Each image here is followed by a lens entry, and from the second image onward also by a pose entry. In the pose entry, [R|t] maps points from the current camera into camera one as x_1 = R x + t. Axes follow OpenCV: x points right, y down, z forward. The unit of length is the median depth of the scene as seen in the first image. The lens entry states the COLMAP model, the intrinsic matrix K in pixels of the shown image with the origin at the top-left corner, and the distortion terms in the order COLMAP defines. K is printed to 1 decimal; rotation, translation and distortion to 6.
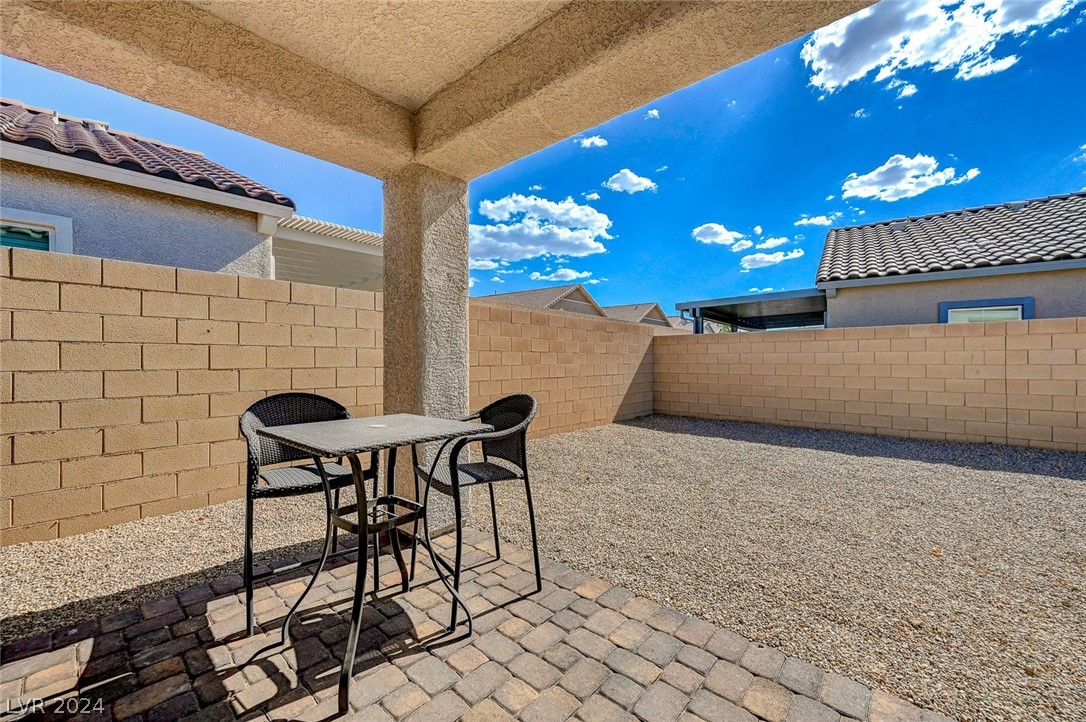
lens RADIAL K [[427.6, 0, 544.7], [0, 427.6, 361.6], [0, 0, 1]] dist [0.000057, -0.000080]
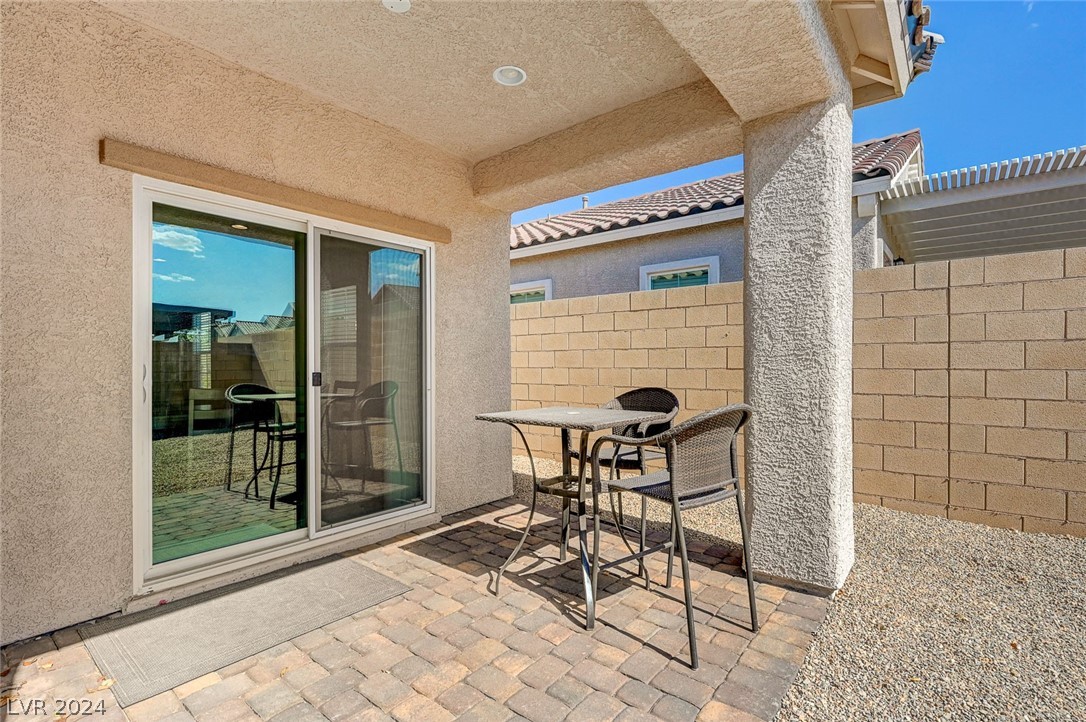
lens RADIAL K [[508.6, 0, 540.9], [0, 508.6, 365.0], [0, 0, 1]] dist [0.000138, 0.000026]
pose [[0.050239, 0.002148, -0.998735, 1.006369], [-0.002959, 0.999994, 0.002002, 0.014004], [0.998733, 0.002855, 0.050245, 0.820479]]
